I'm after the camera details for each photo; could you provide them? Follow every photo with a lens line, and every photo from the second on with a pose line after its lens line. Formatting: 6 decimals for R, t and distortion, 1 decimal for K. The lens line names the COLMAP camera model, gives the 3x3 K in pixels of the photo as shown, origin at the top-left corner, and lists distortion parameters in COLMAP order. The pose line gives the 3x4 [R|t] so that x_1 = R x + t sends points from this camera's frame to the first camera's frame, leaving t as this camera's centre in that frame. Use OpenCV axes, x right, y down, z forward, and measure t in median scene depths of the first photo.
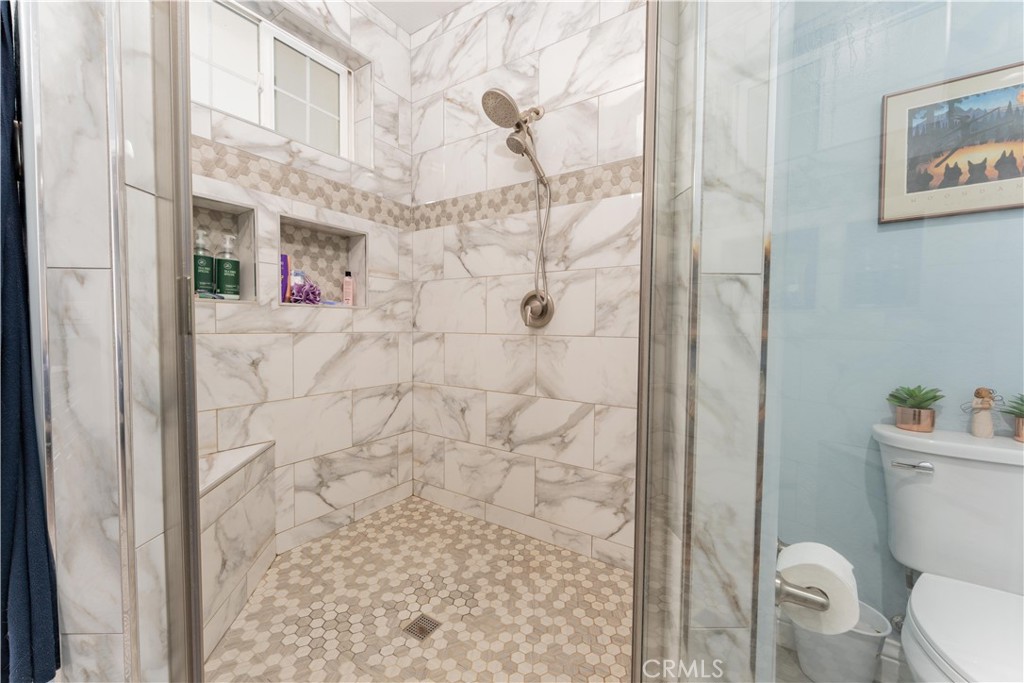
lens RADIAL K [[412.9, 0, 477.8], [0, 412.9, 341.9], [0, 0, 1]] dist [0.001175, -0.000471]
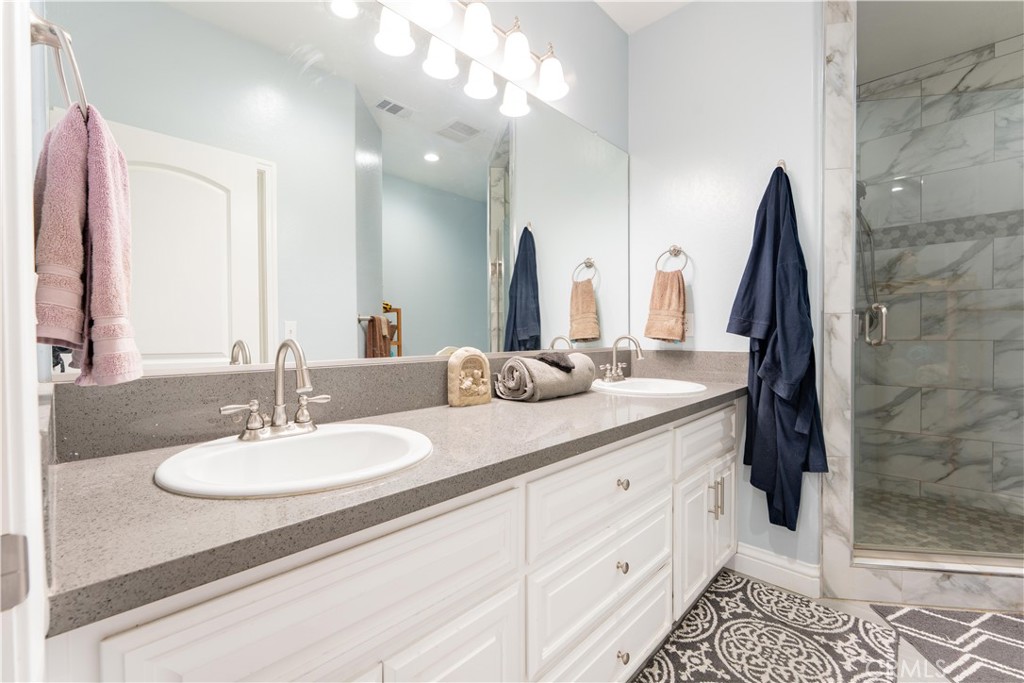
lens RADIAL K [[412.9, 0, 508.9], [0, 412.9, 343.8], [0, 0, 1]] dist [0.001175, -0.000471]
pose [[0.984704, -0.014919, -0.173596, -0.879649], [0.010884, 0.999649, -0.024169, 0.018777], [0.173896, 0.021910, 0.984520, -0.665323]]
